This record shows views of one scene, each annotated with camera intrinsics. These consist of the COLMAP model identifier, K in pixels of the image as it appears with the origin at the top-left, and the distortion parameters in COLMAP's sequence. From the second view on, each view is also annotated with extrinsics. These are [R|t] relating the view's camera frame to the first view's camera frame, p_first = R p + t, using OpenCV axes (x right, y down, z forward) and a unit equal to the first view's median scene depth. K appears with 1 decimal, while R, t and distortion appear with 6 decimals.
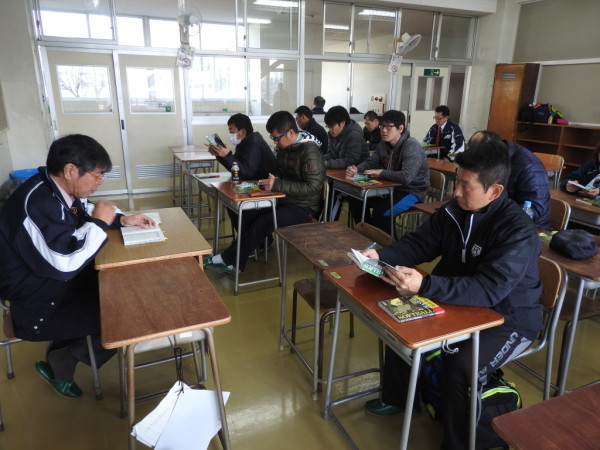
lens RADIAL K [[423.7, 0, 301.8], [0, 423.7, 225.4], [0, 0, 1]] dist [-0.004332, -0.000225]
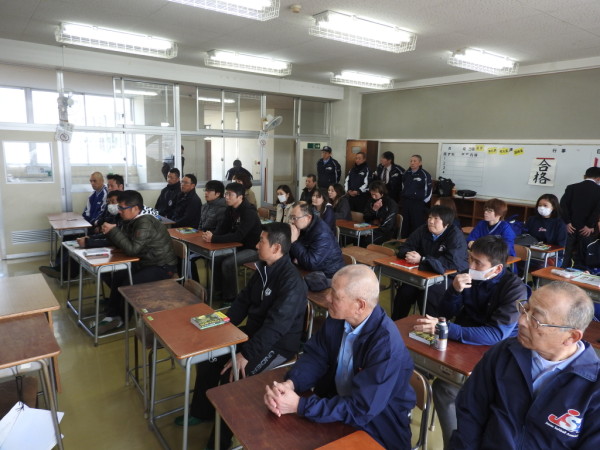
lens RADIAL K [[423.7, 0, 297.2], [0, 423.7, 224.4], [0, 0, 1]] dist [-0.004332, -0.000225]
pose [[0.977742, -0.022751, 0.208574, 0.080178], [0.049289, 0.991190, -0.122936, 0.001357], [-0.203939, 0.130480, 0.970249, -0.151095]]
